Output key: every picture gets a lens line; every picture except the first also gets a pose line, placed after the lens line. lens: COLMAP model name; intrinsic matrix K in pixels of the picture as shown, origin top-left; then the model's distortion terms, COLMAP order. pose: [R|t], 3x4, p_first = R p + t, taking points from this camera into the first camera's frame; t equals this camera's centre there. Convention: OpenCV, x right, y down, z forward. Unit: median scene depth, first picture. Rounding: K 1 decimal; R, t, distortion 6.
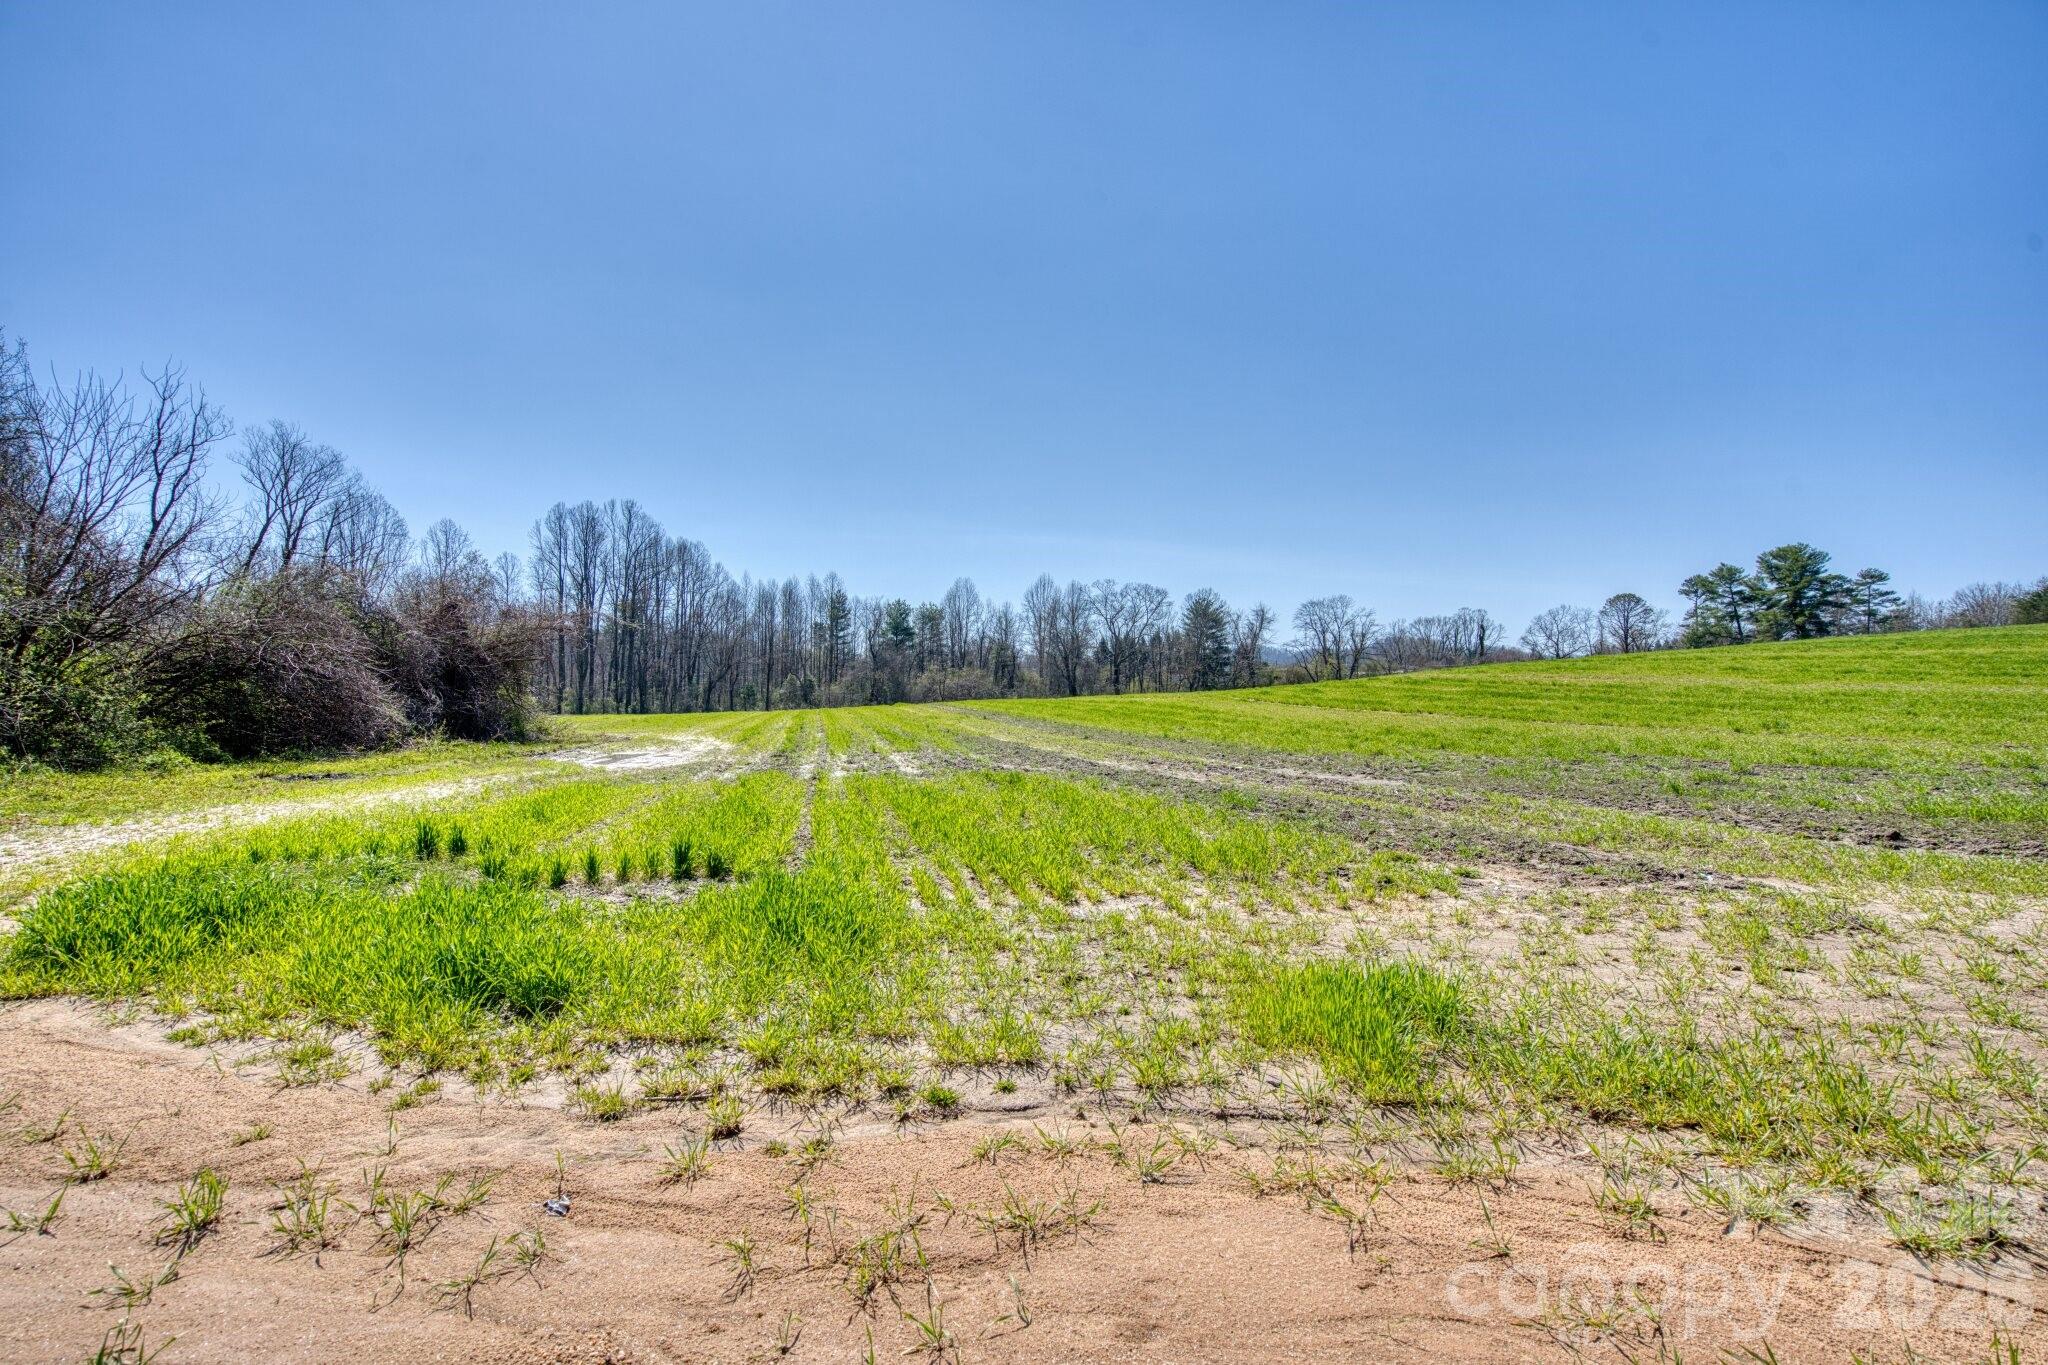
lens RADIAL K [[957.3, 0, 1011.9], [0, 957.3, 688.7], [0, 0, 1]] dist [-0.040199, 0.019040]
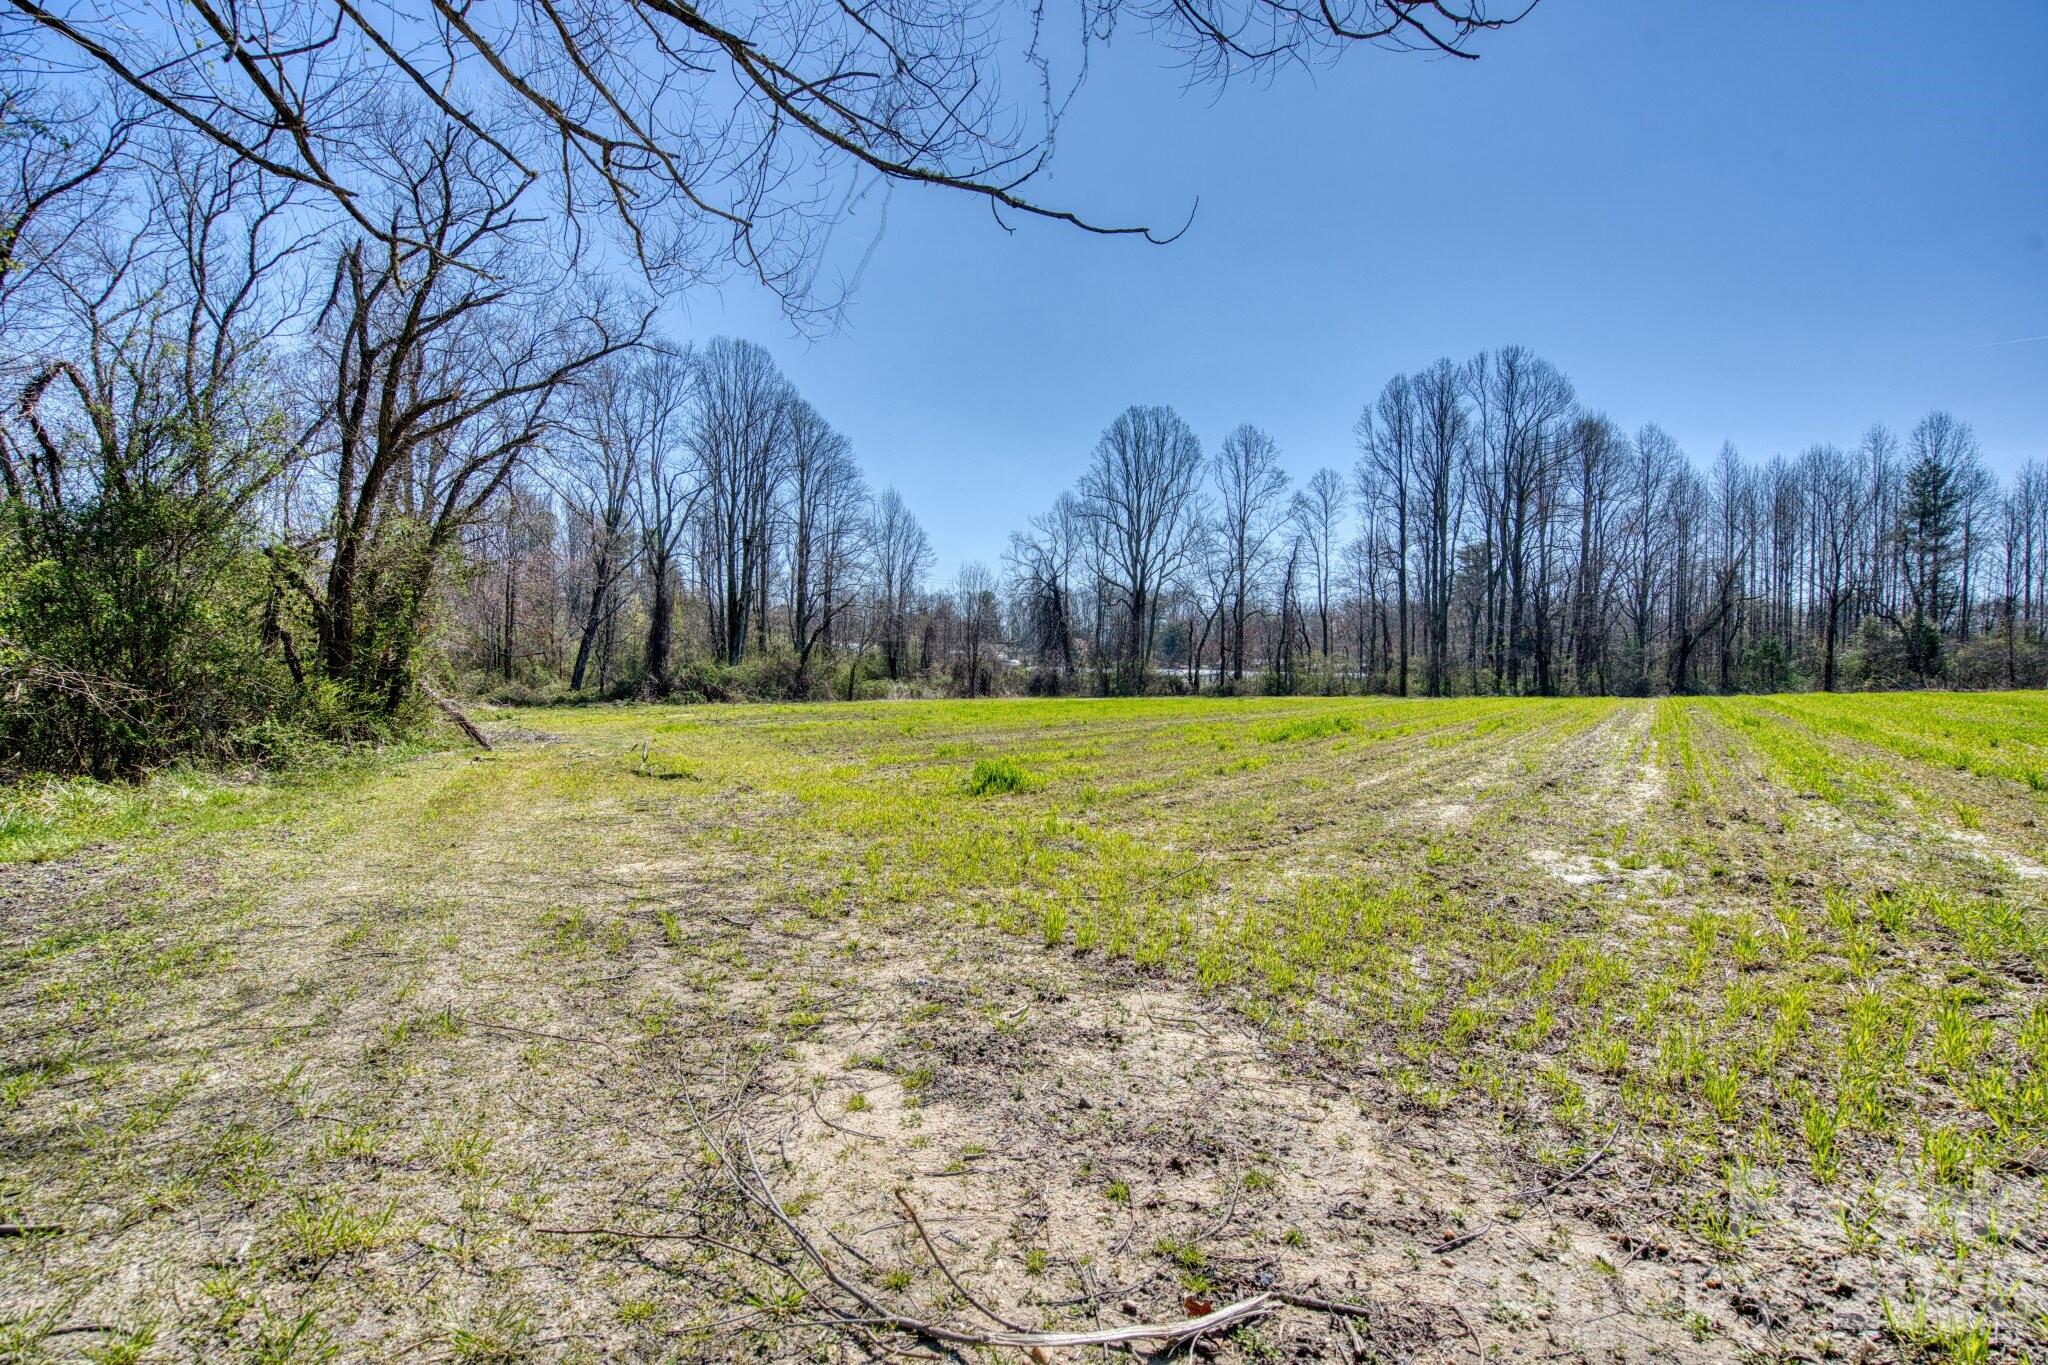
lens RADIAL K [[957.3, 0, 1011.7], [0, 957.3, 689.9], [0, 0, 1]] dist [-0.040199, 0.019040]
pose [[0.686759, 0.004293, -0.726872, -0.194029], [0.007894, 0.999880, 0.013364, 0.012072], [0.726842, -0.014916, 0.686643, 0.372689]]
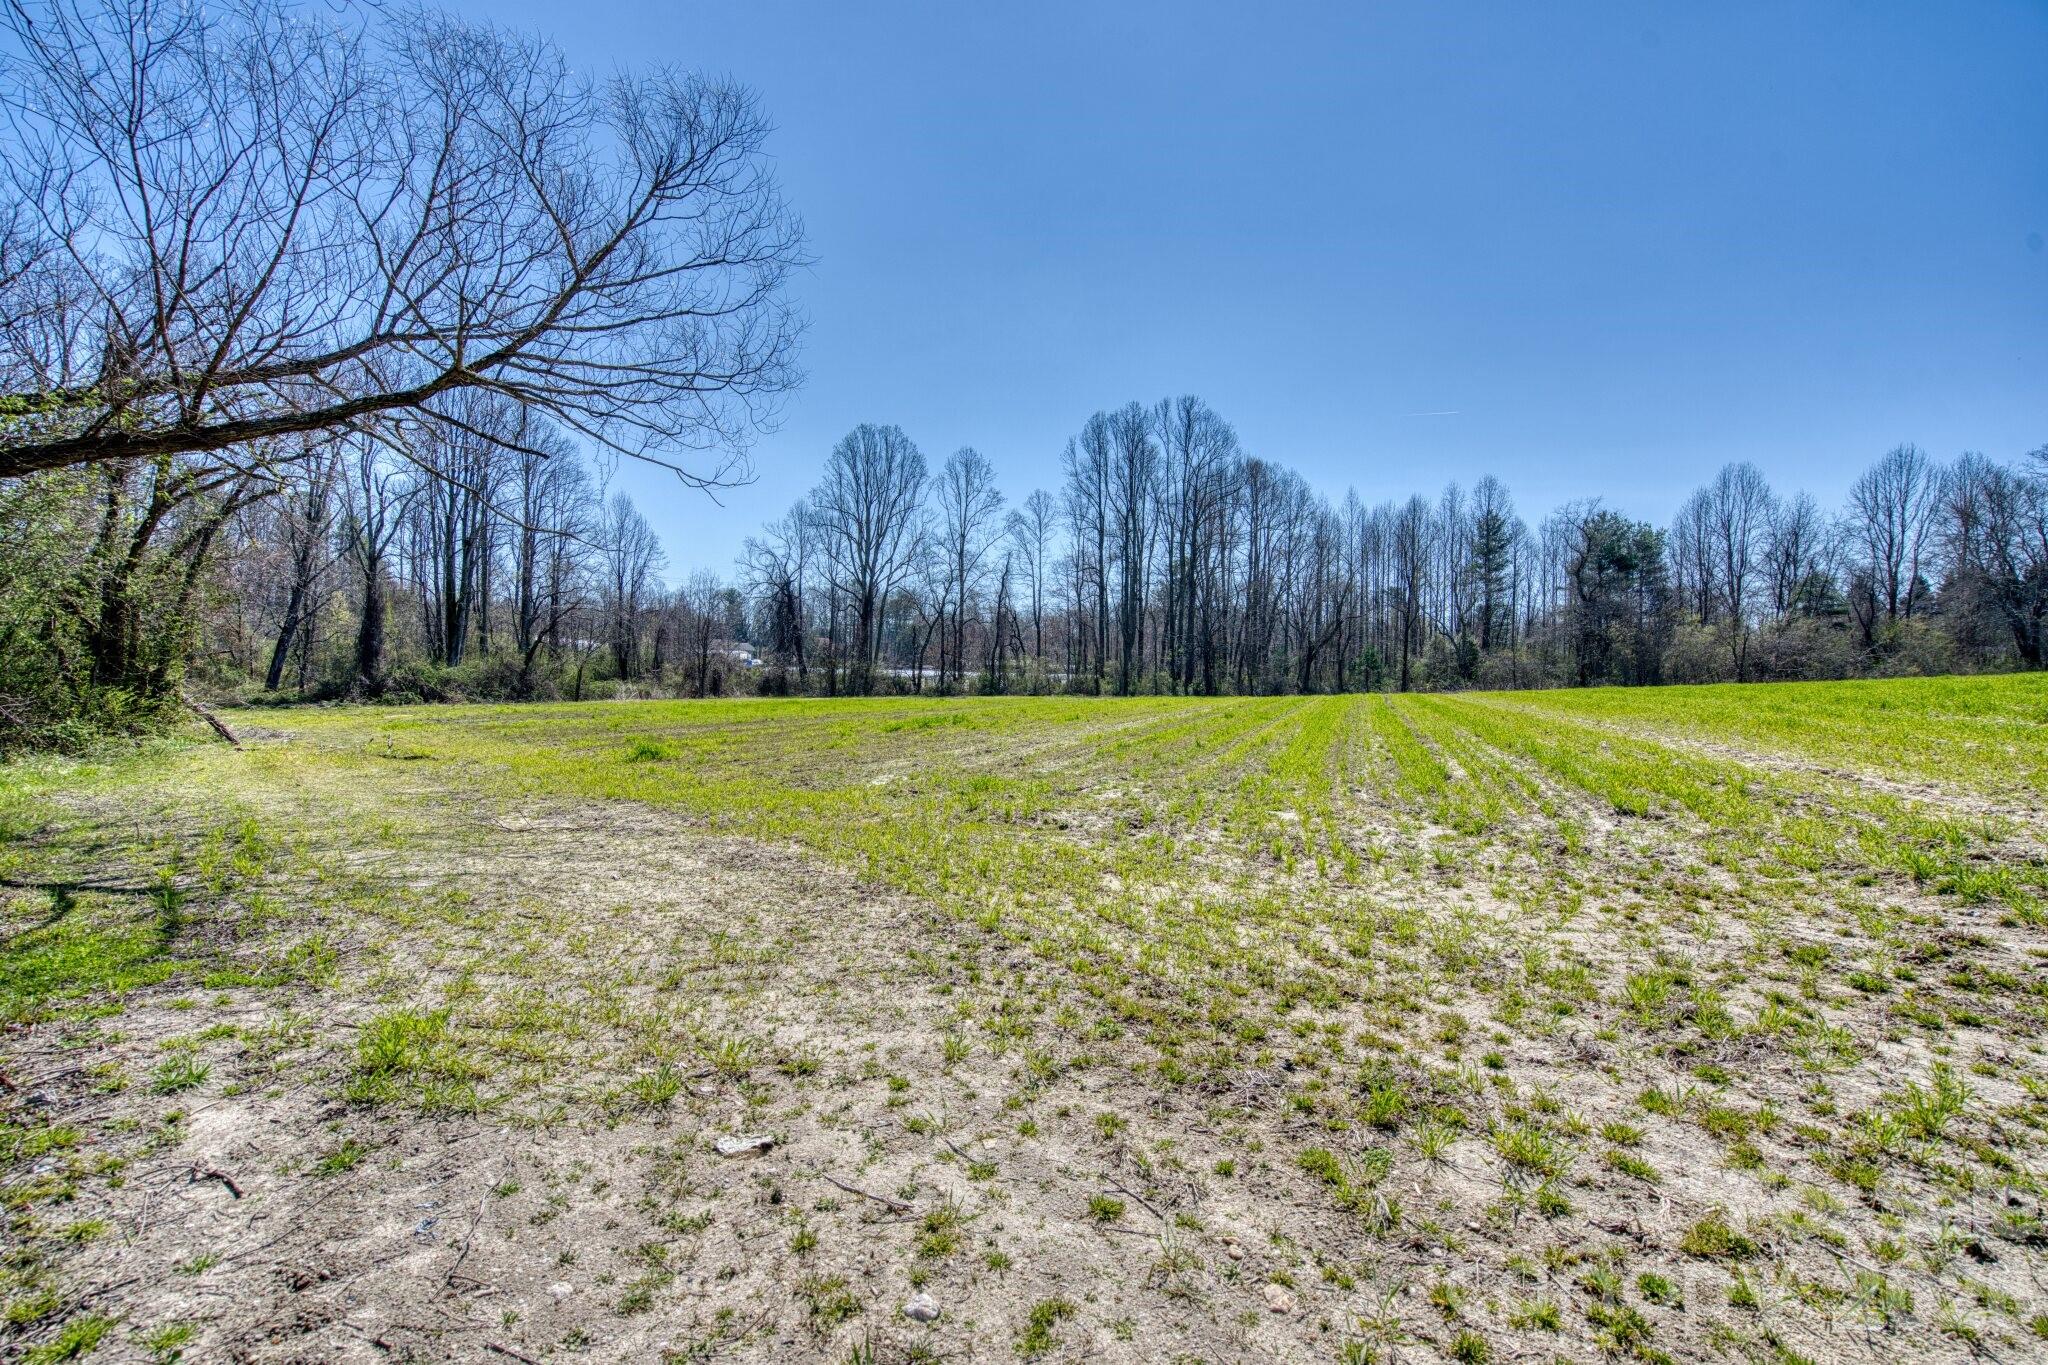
lens RADIAL K [[957.3, 0, 1008.6], [0, 957.3, 688.6], [0, 0, 1]] dist [-0.040199, 0.019040]
pose [[0.848351, 0.004722, -0.529413, -0.147632], [0.003690, 0.999883, 0.014831, 0.010293], [0.529421, -0.014535, 0.848235, 0.343729]]
